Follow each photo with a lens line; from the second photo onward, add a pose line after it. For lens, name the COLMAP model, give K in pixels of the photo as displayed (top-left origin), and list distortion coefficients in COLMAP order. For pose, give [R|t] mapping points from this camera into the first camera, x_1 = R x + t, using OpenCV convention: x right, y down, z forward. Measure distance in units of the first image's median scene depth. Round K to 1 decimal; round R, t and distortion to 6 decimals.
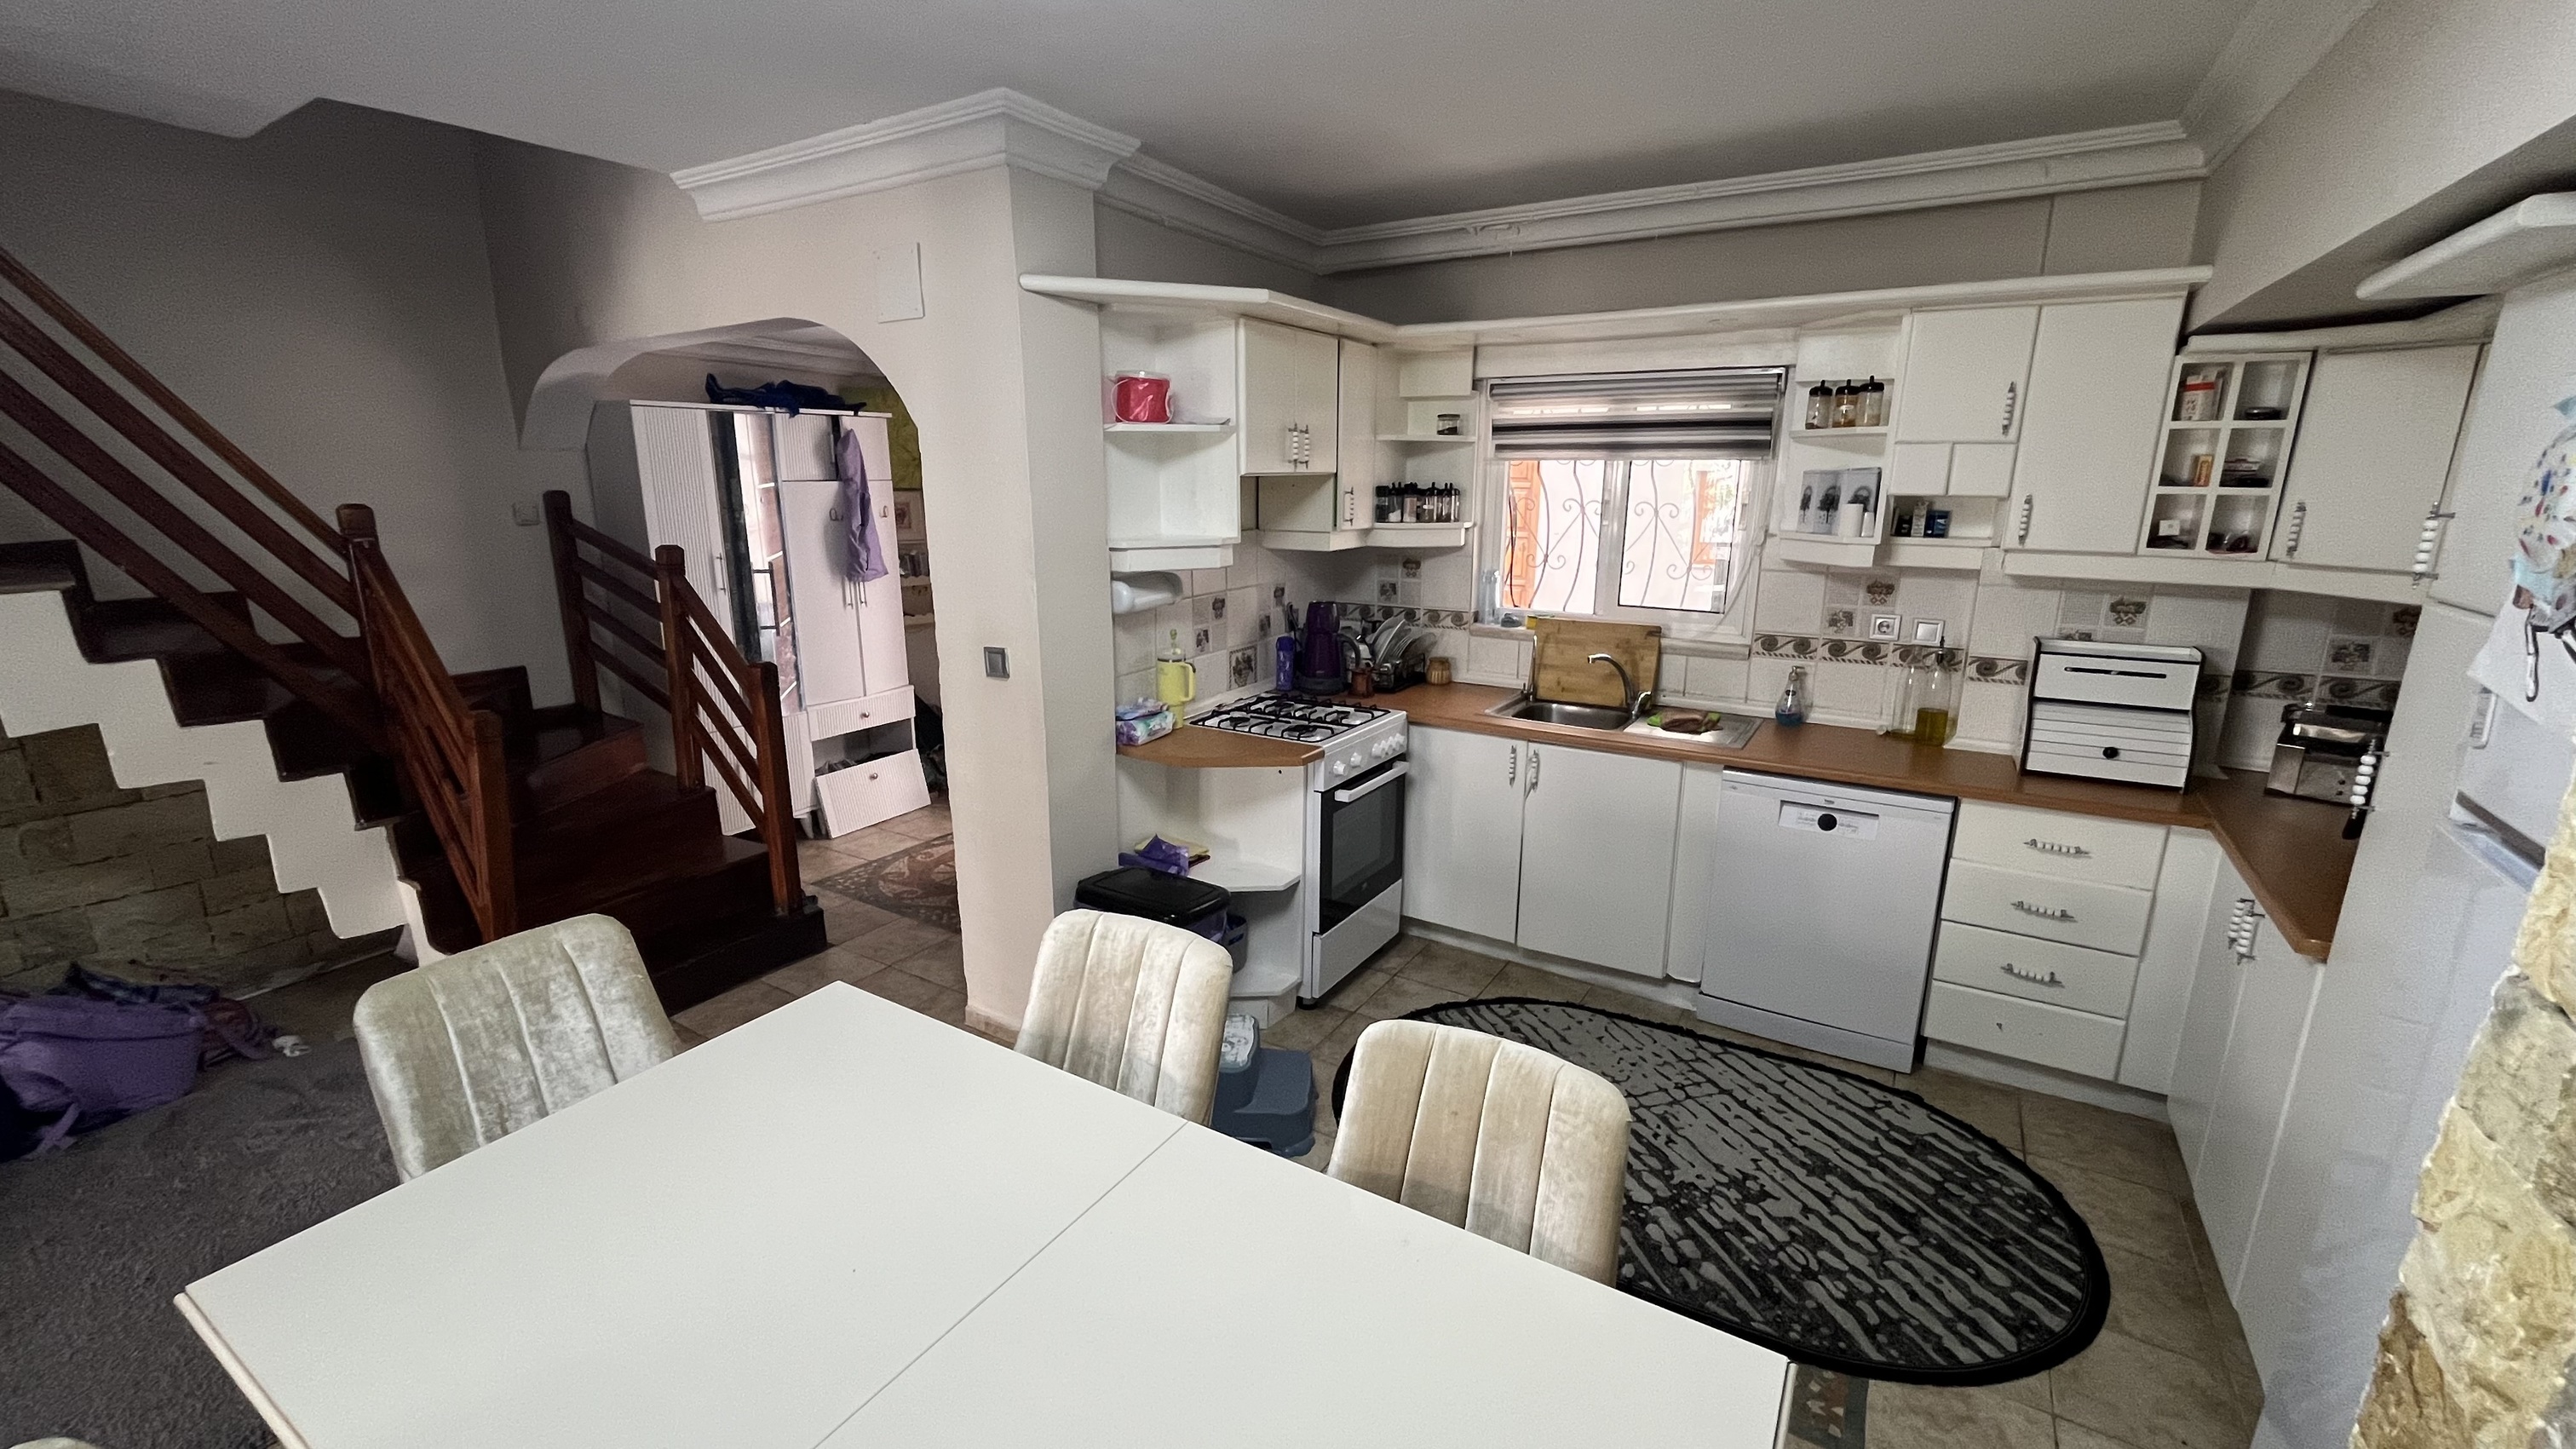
lens RADIAL K [[1046.6, 0, 1284.7], [0, 1046.6, 722.3], [0, 0, 1]] dist [-0.001208, -0.000474]
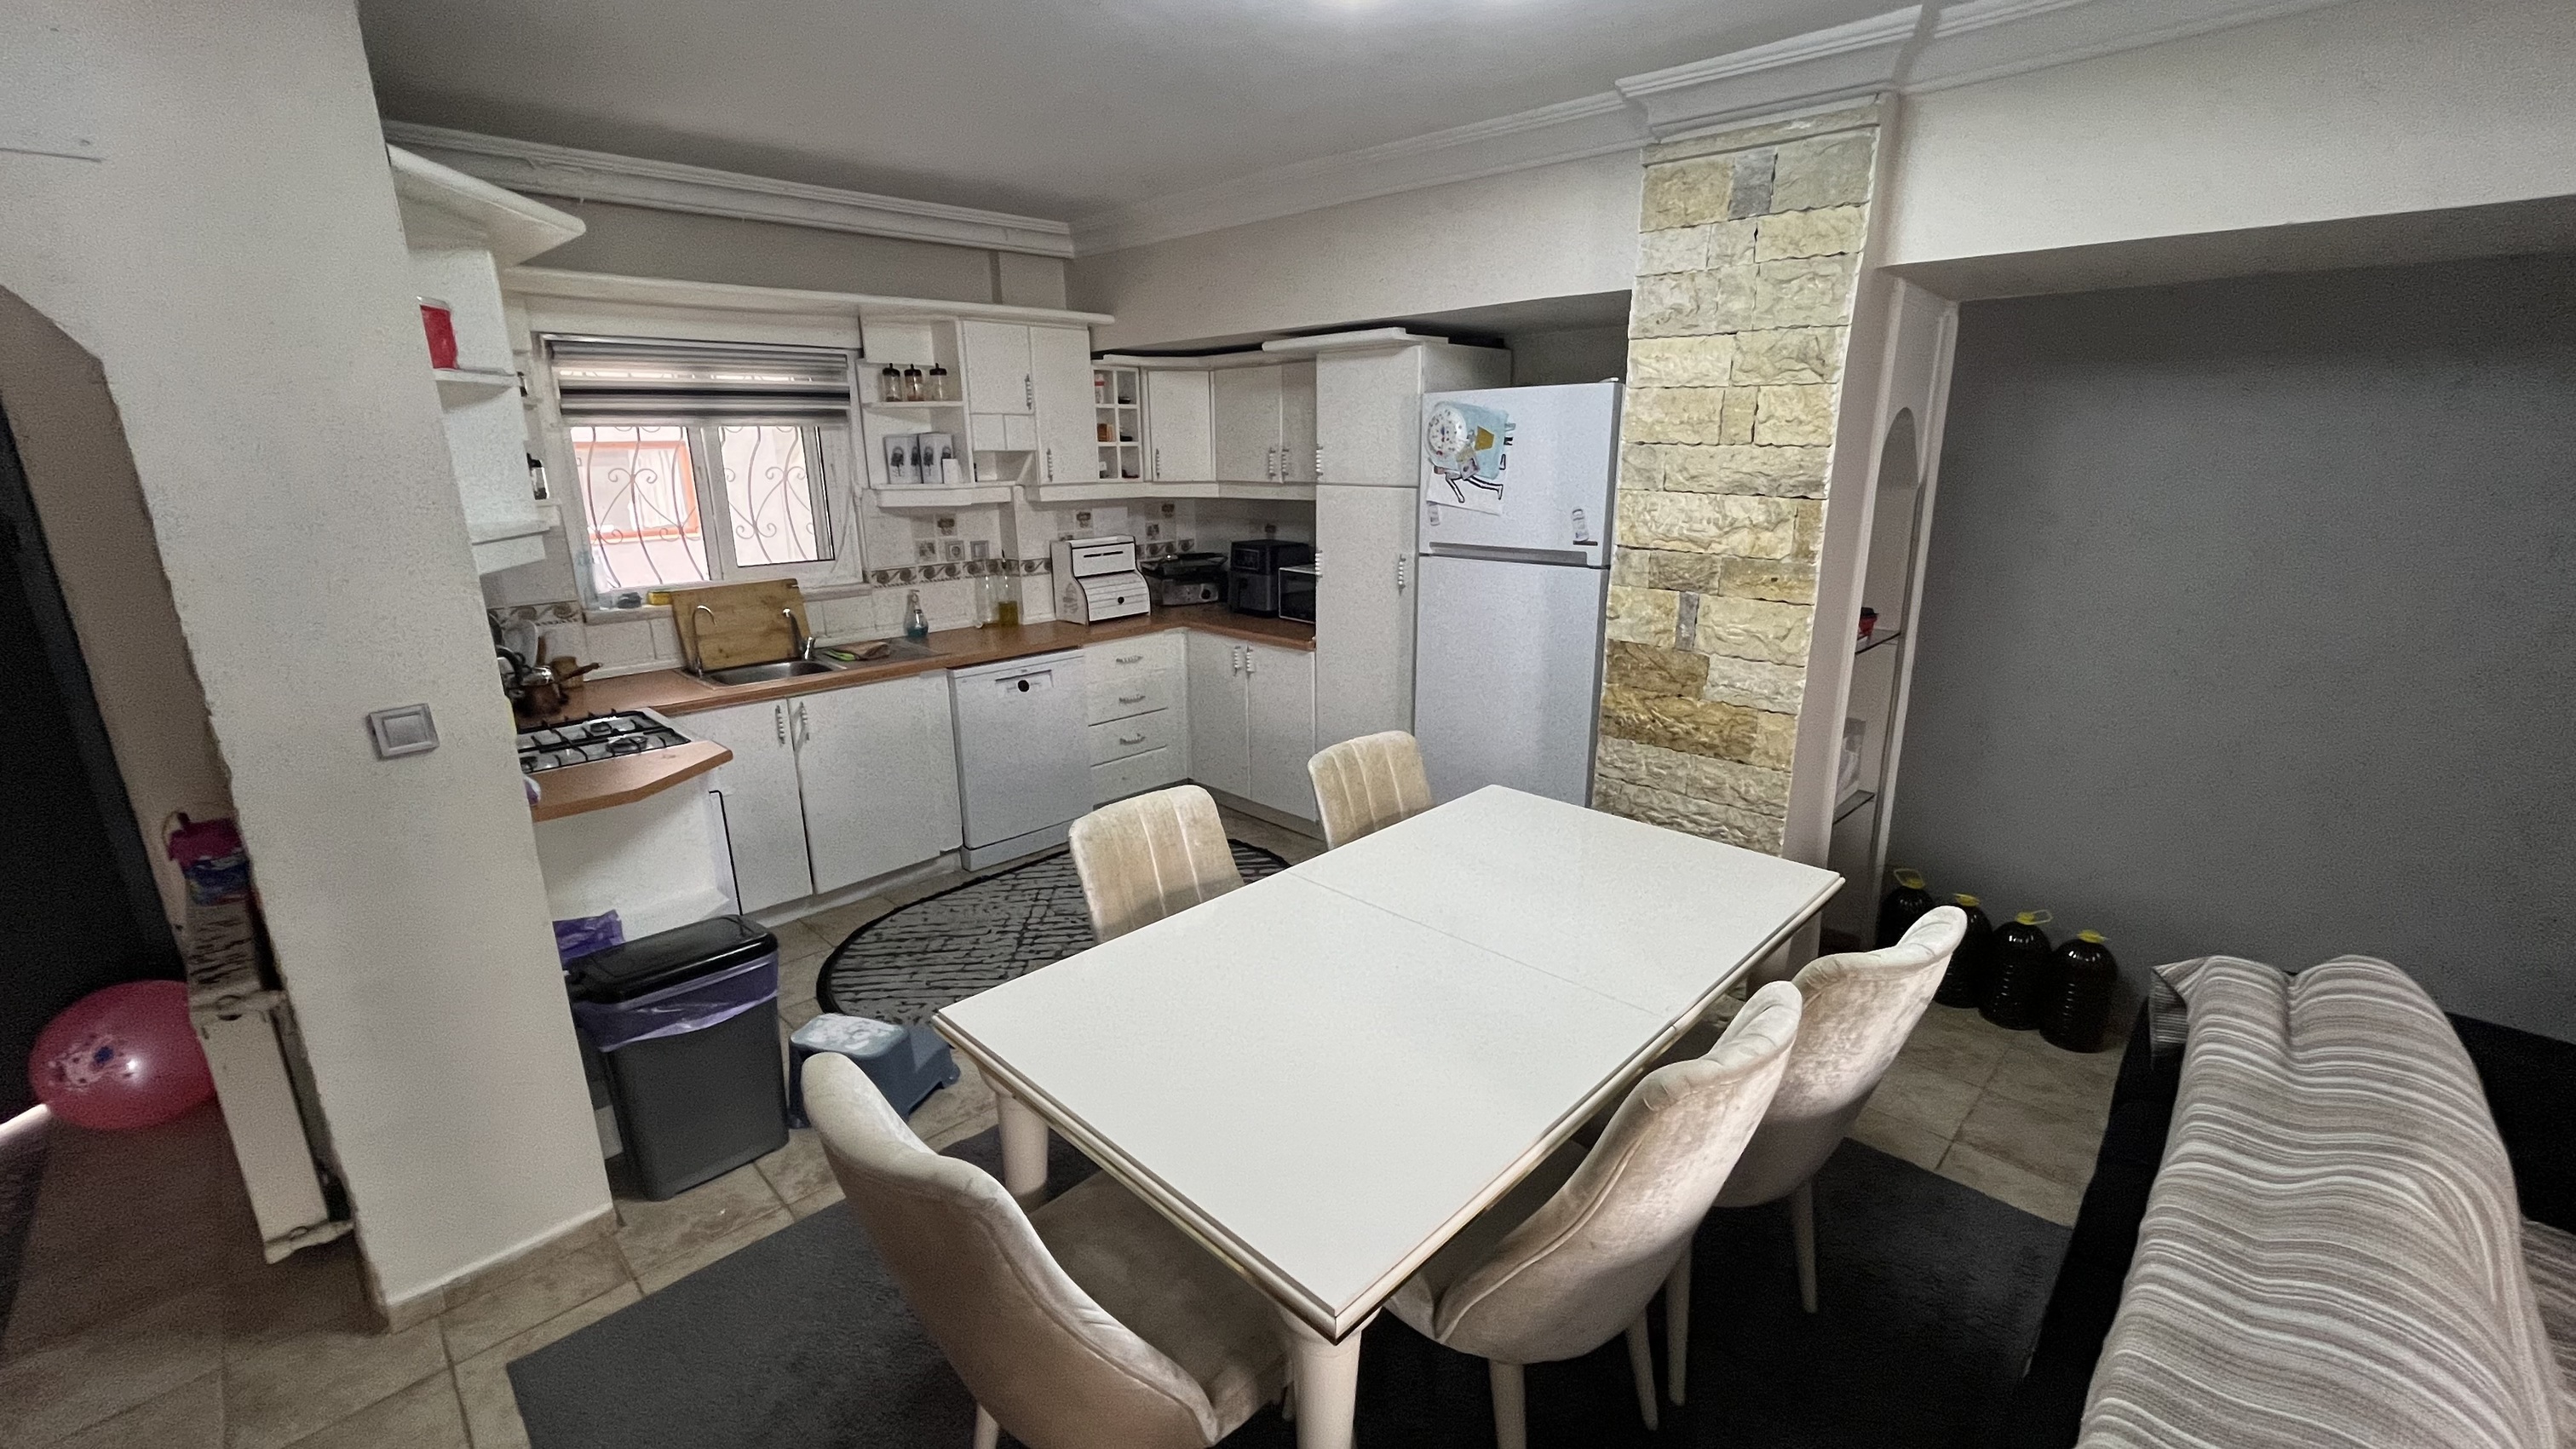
lens RADIAL K [[1046.6, 0, 1296.0], [0, 1046.6, 722.9], [0, 0, 1]] dist [-0.001208, -0.000474]
pose [[0.225939, -0.261114, 0.938494, -0.636239], [0.240035, 0.948624, 0.206145, -0.051476], [-0.944105, 0.178696, 0.277008, 0.240330]]
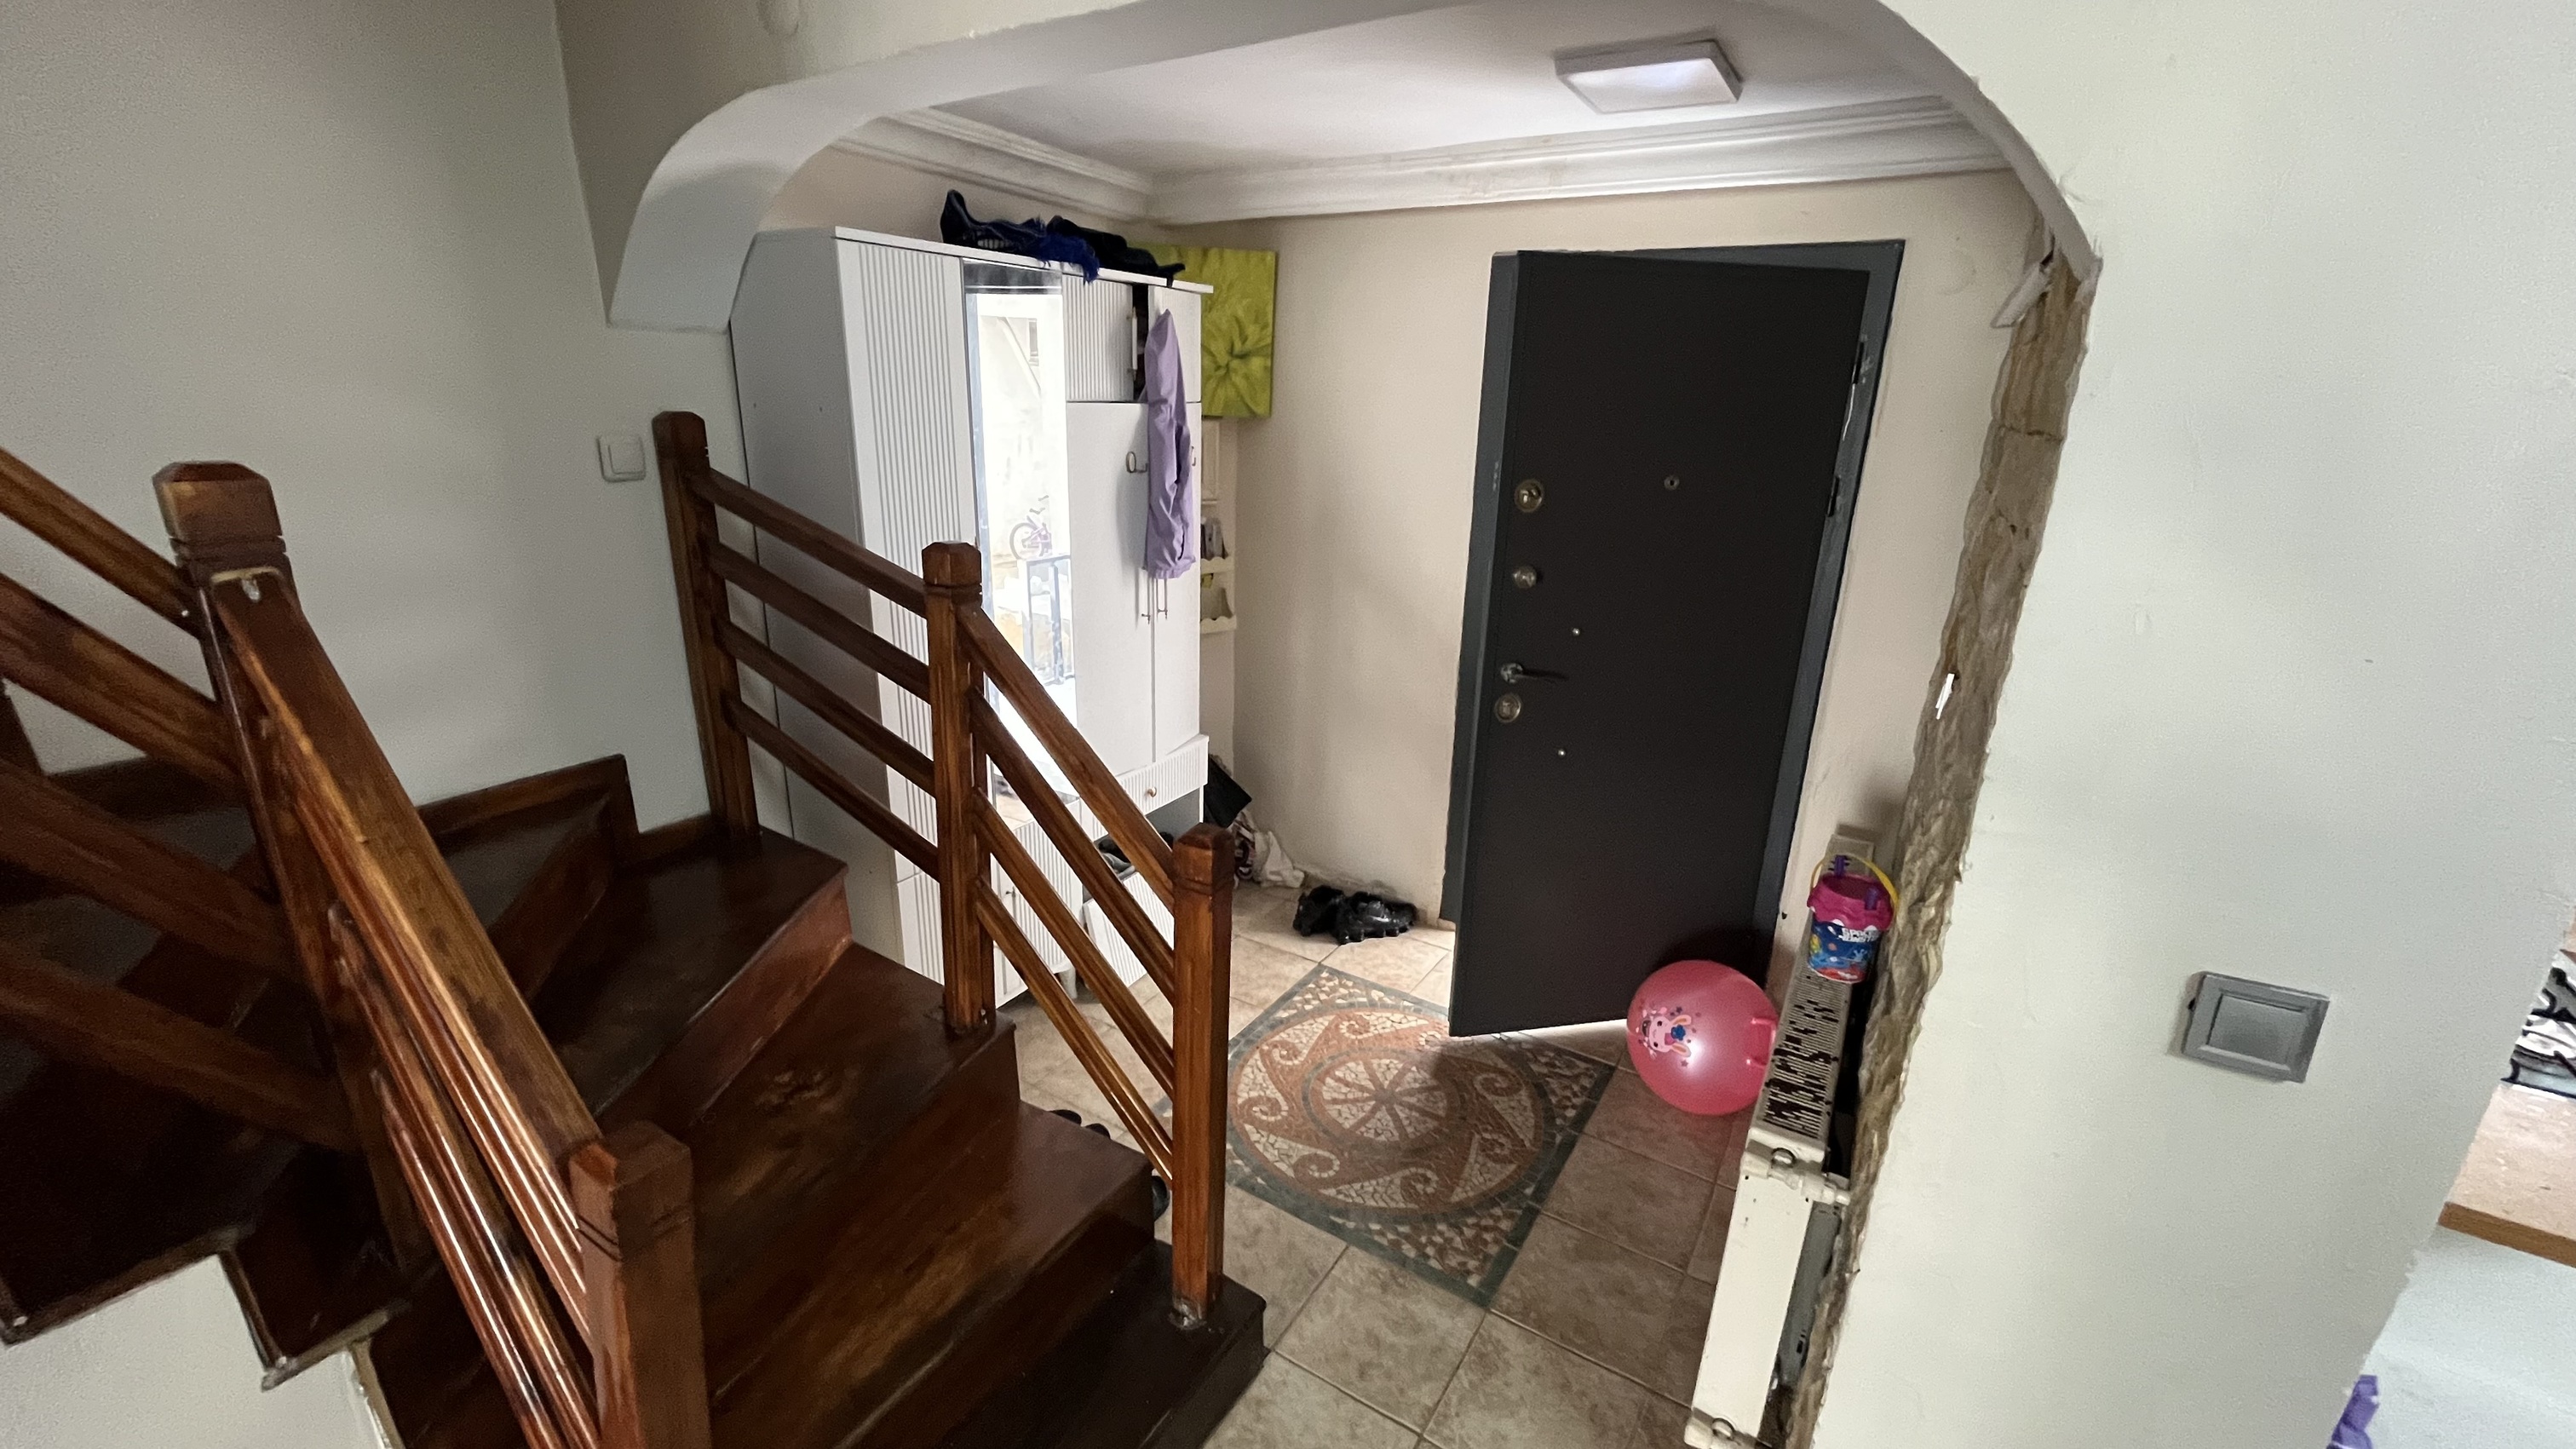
lens RADIAL K [[1046.6, 0, 1286.4], [0, 1046.6, 725.5], [0, 0, 1]] dist [-0.001208, -0.000474]
pose [[0.999690, 0.023751, 0.007460, -0.478401], [-0.024237, 0.996986, 0.073698, -0.136625], [-0.005687, -0.073856, 0.997253, 0.574414]]
